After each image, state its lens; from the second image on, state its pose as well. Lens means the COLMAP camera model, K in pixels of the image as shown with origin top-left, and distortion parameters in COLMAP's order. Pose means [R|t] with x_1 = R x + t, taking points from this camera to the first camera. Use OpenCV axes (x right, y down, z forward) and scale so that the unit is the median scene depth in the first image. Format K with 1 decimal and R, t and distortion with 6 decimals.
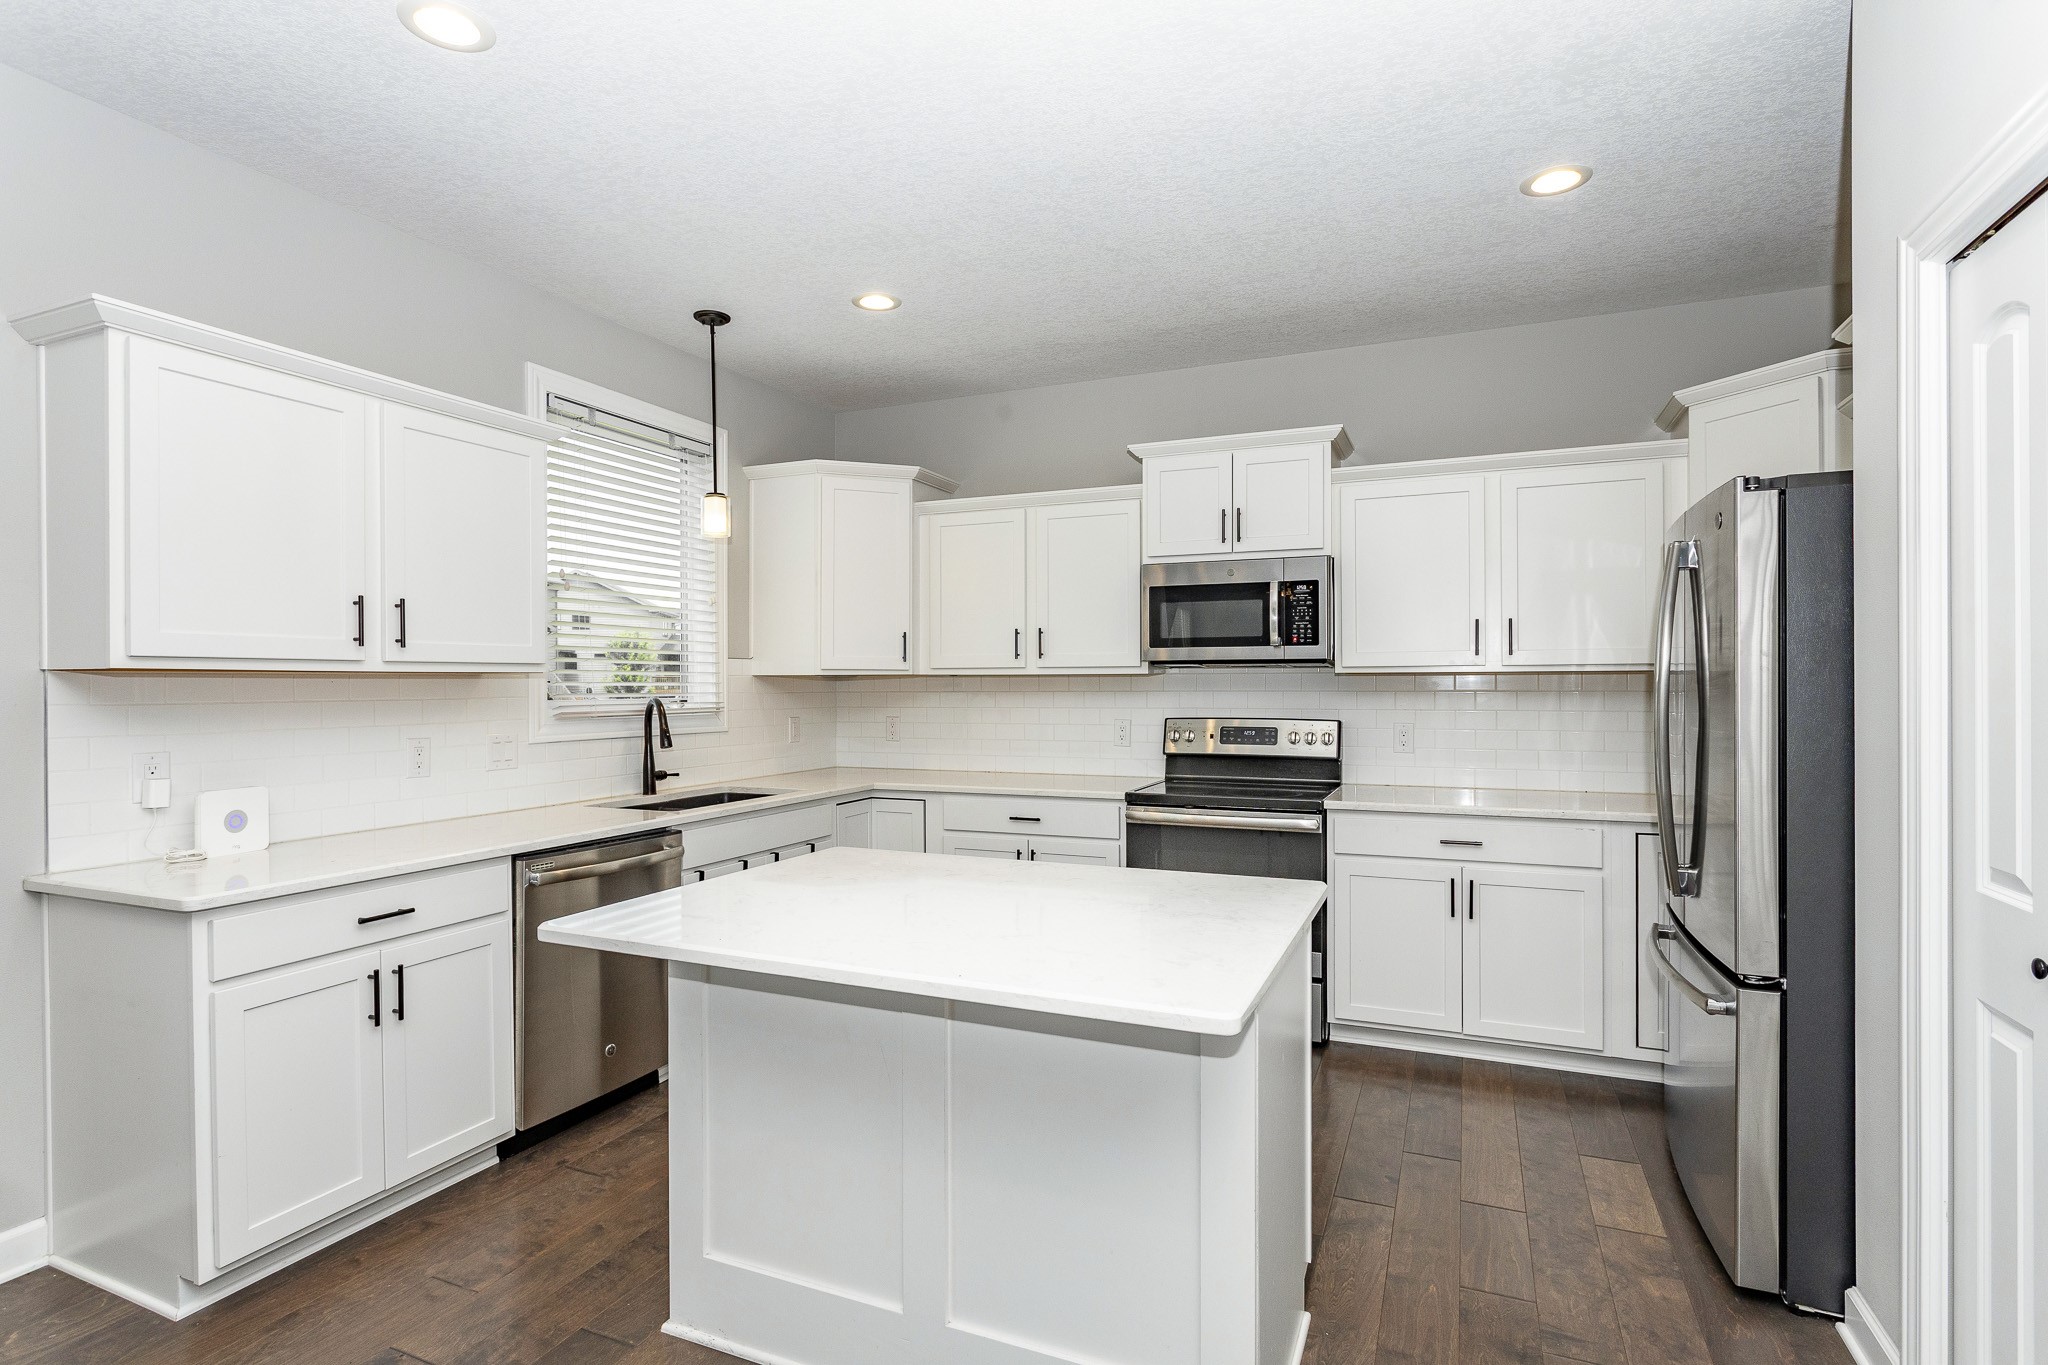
lens RADIAL K [[998.9, 0, 1039.8], [0, 998.9, 685.8], [0, 0, 1]] dist [-0.003340, -0.001602]
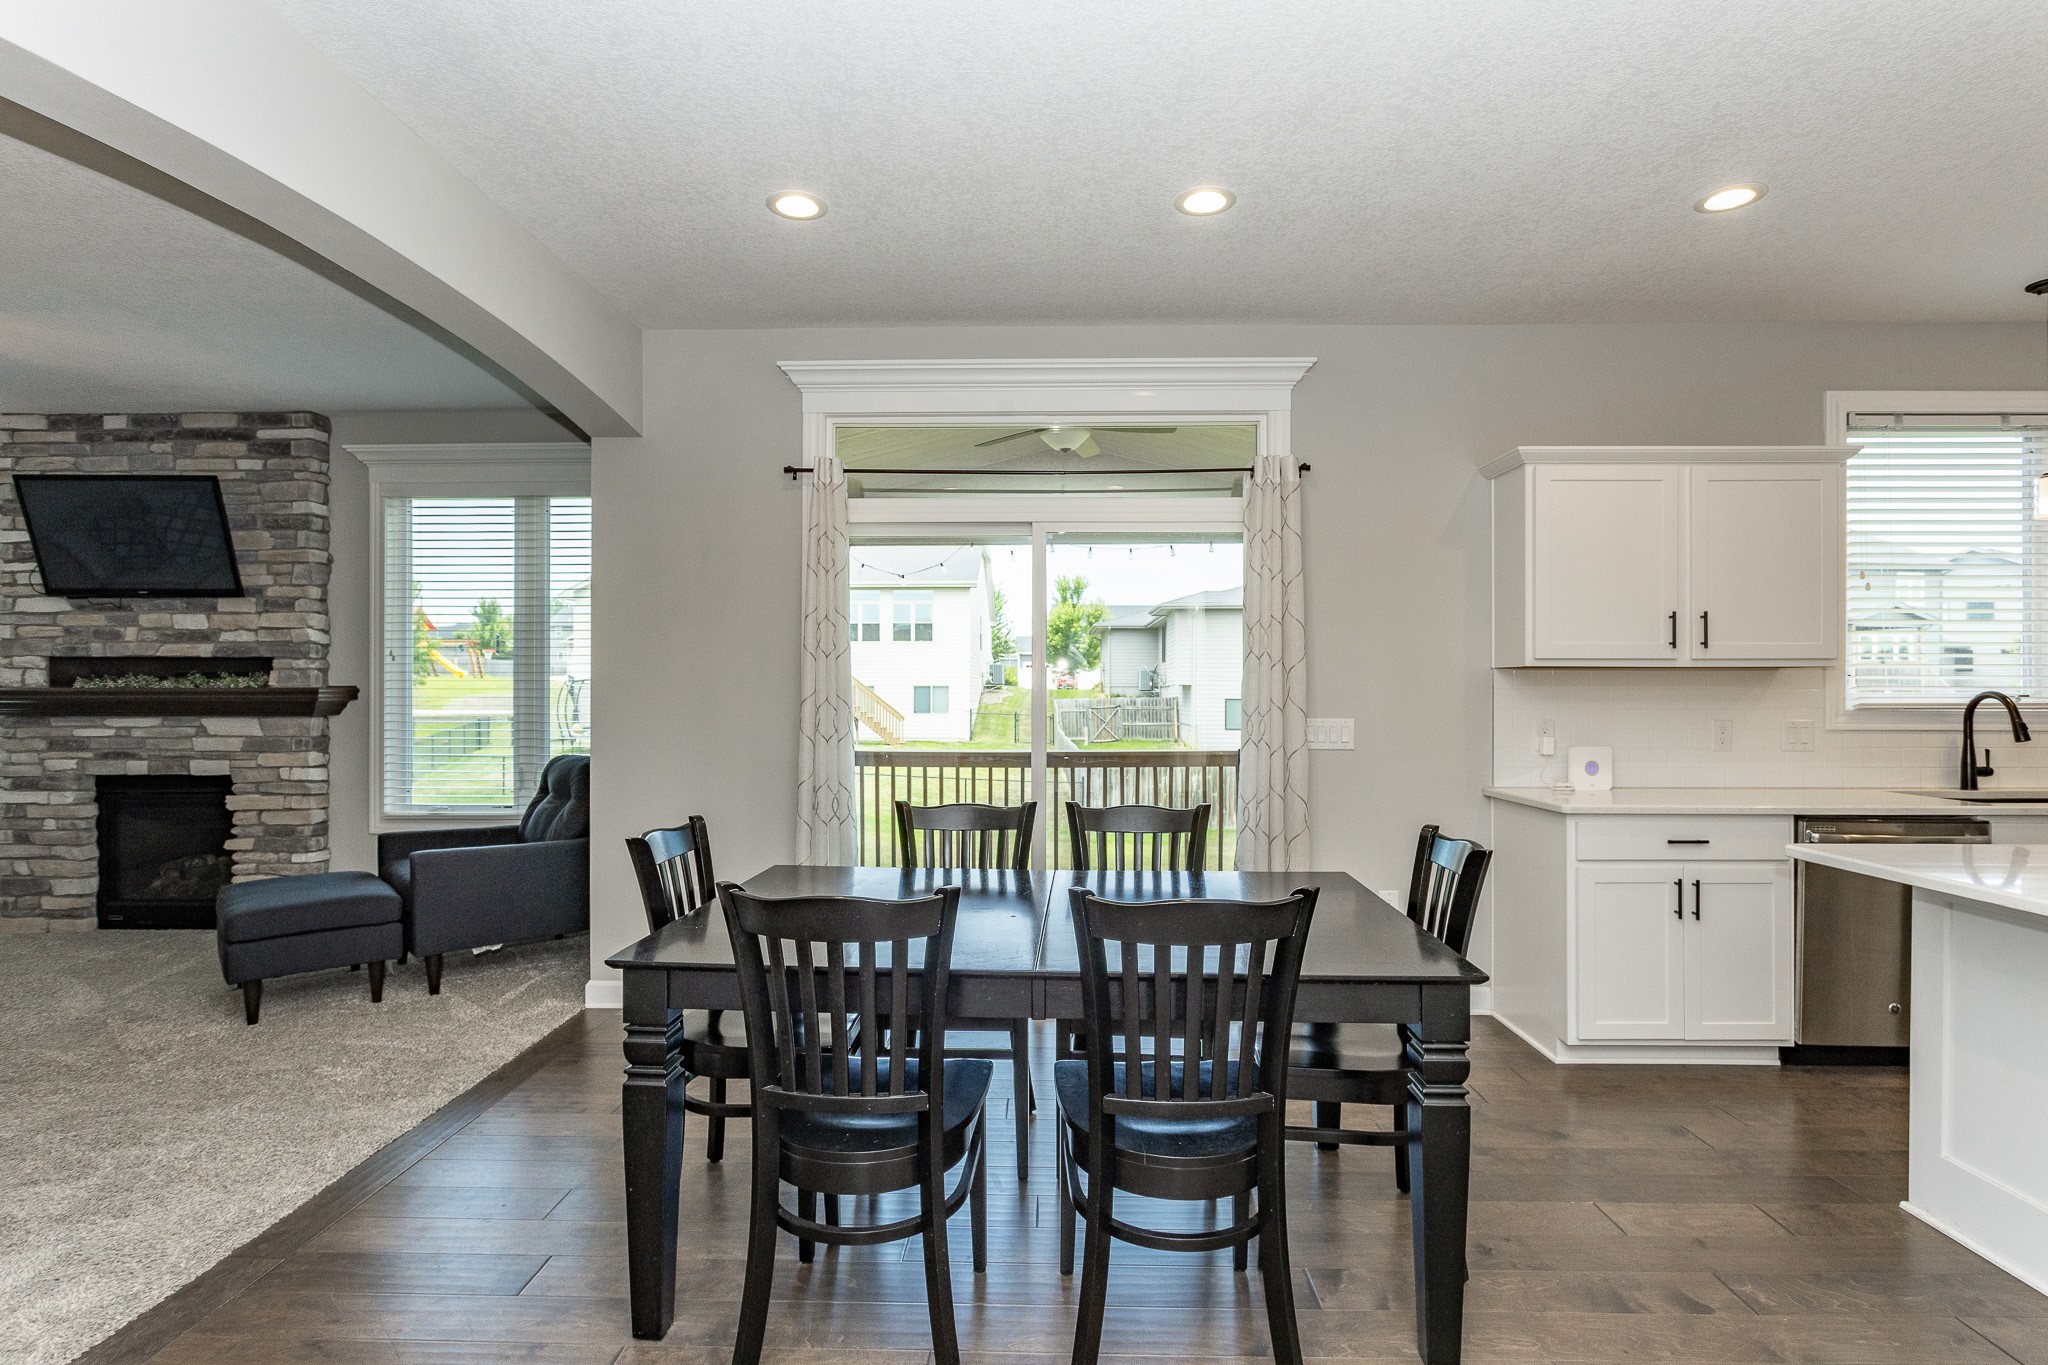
lens RADIAL K [[998.9, 0, 1027.0], [0, 998.9, 690.7], [0, 0, 1]] dist [-0.003340, -0.001602]
pose [[0.363721, 0.005726, -0.931490, 0.264221], [-0.004528, 0.999980, 0.004379, 0.015835], [0.931497, 0.002625, 0.363740, -0.318095]]
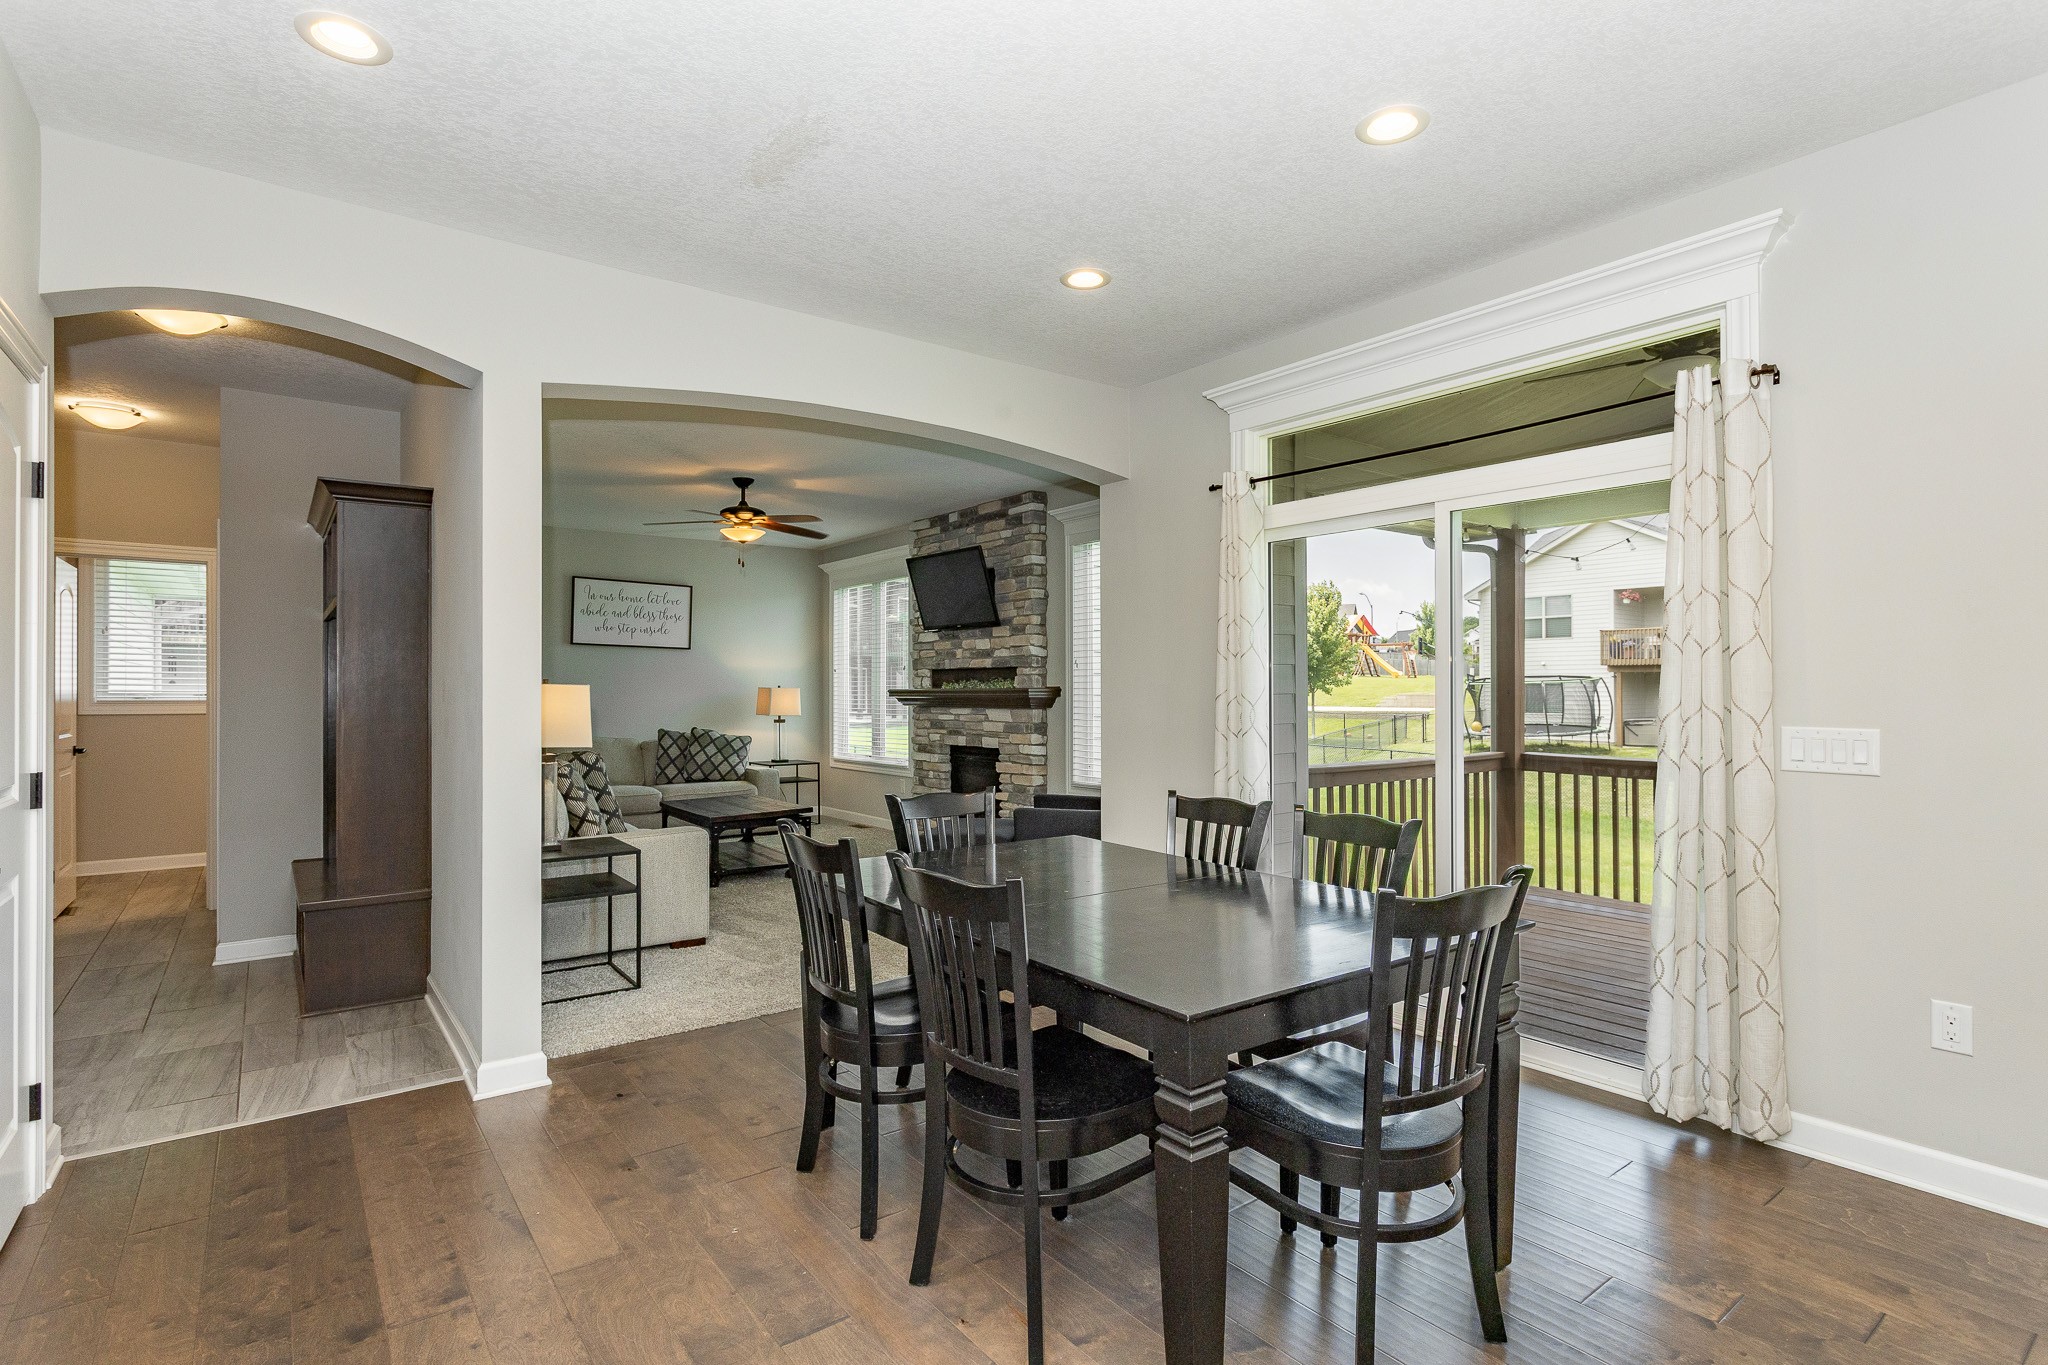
lens RADIAL K [[998.9, 0, 1042.7], [0, 998.9, 685.7], [0, 0, 1]] dist [-0.003340, -0.001602]
pose [[-0.487524, 0.002670, -0.873105, 0.306065], [0.003162, 0.999994, 0.001292, 0.014358], [0.873104, -0.002131, -0.487530, 0.438860]]
